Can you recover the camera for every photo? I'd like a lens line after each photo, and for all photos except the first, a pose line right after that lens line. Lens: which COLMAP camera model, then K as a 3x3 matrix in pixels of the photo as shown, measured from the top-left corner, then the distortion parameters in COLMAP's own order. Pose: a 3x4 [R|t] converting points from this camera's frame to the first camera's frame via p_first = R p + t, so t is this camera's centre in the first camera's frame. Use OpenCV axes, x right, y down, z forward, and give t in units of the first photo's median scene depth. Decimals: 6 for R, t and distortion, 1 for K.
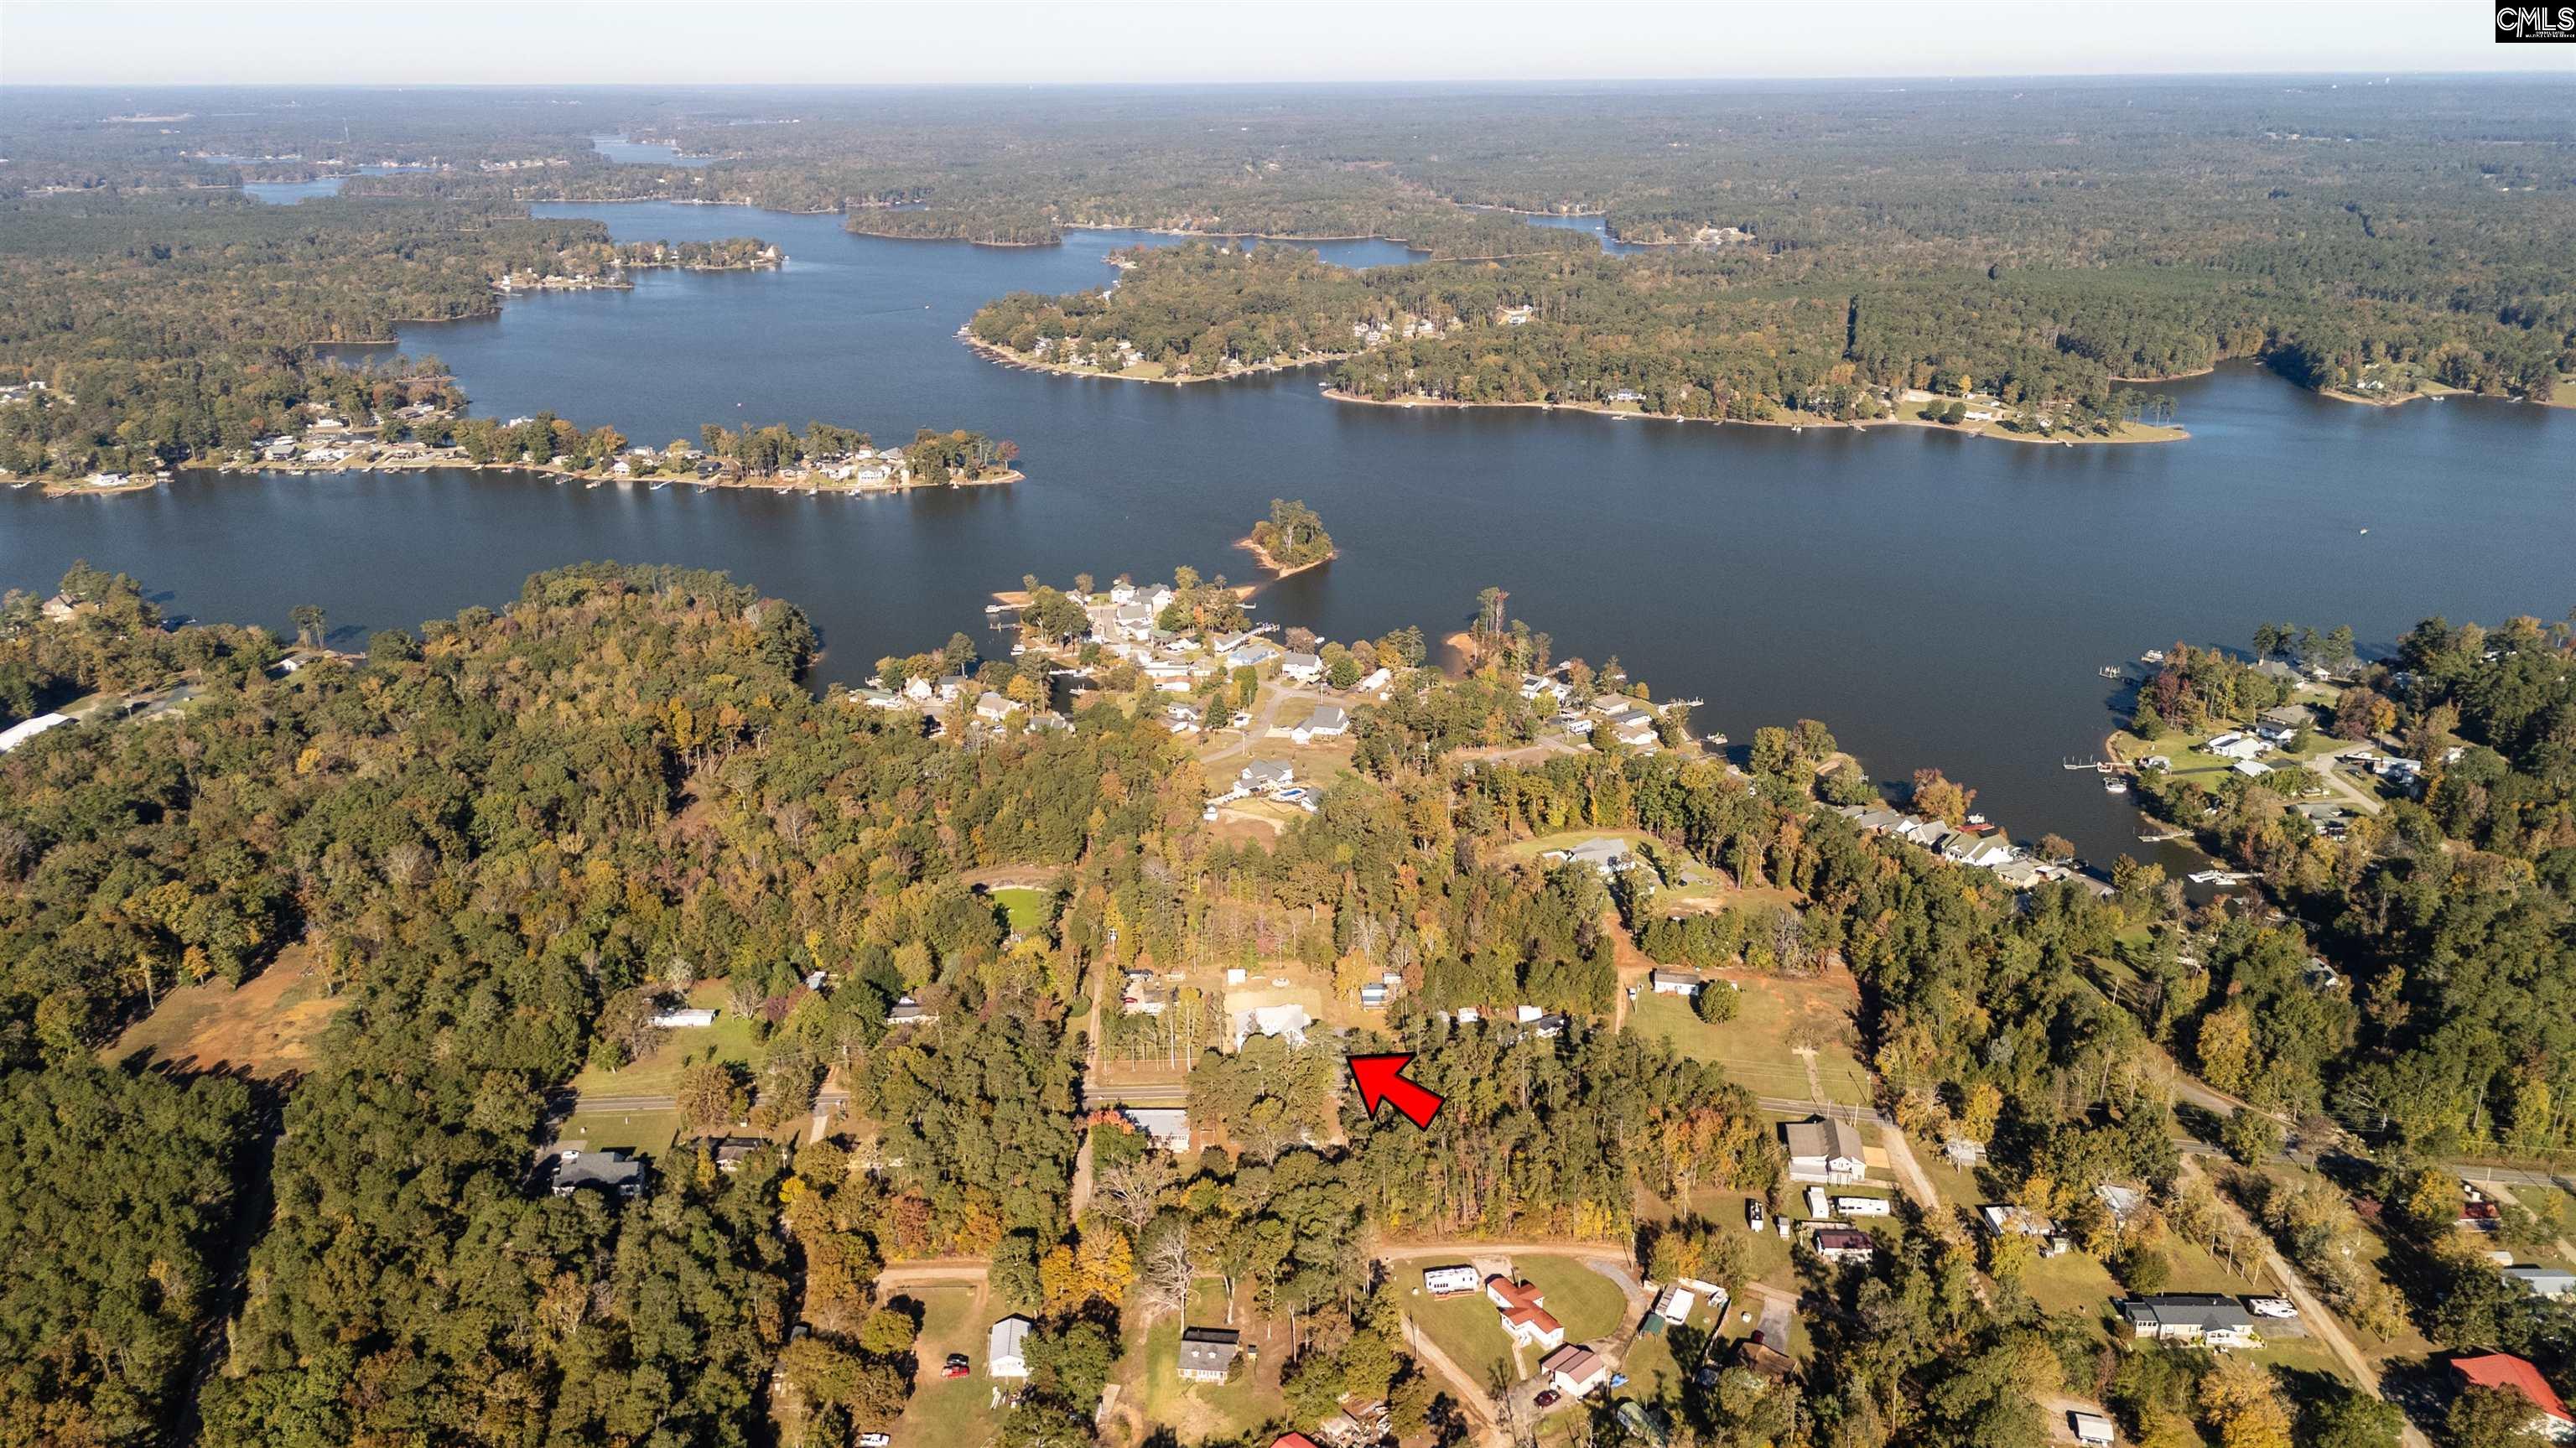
lens RADIAL K [[1896.7, 0, 1288.0], [0, 1896.7, 724.0], [0, 0, 1]] dist [0.054283, -0.051964]
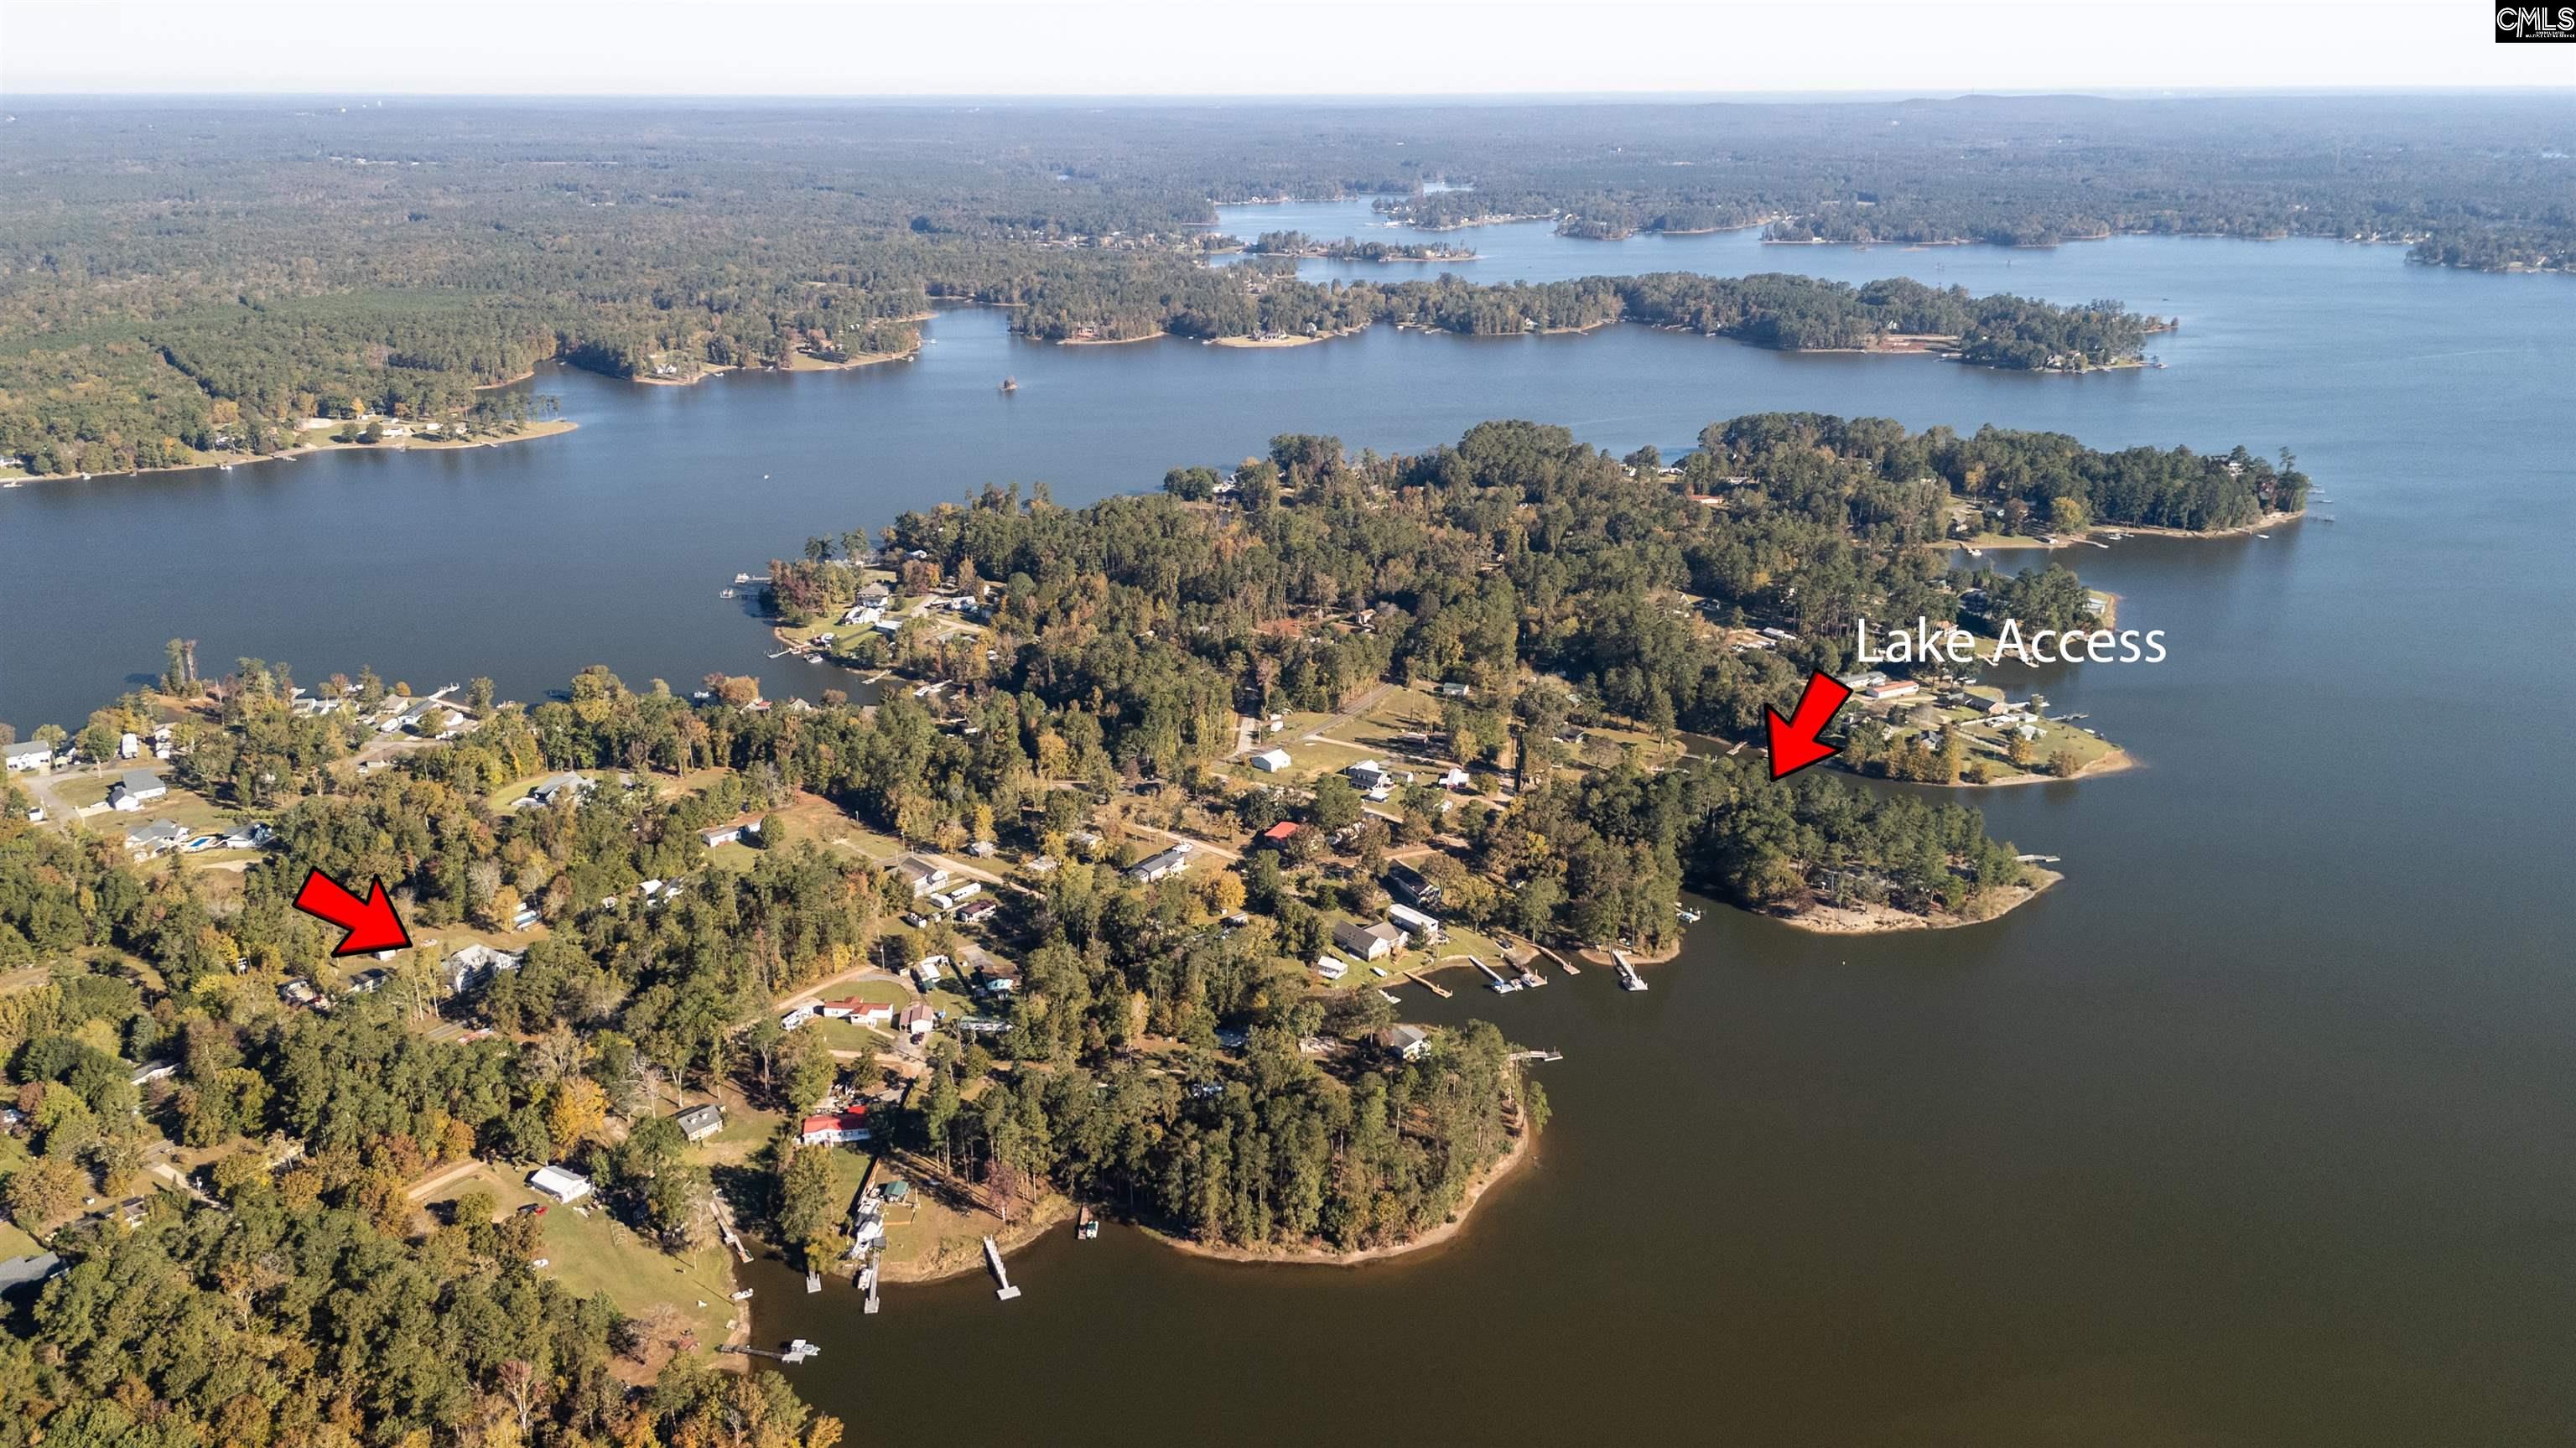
lens RADIAL K [[1896.7, 0, 1288.0], [0, 1896.7, 724.0], [0, 0, 1]] dist [0.054283, -0.051964]
pose [[0.595483, -0.251436, 0.763007, -0.205833], [0.258315, 0.959251, 0.114505, 0.004343], [-0.760706, 0.128910, 0.636167, -0.057819]]
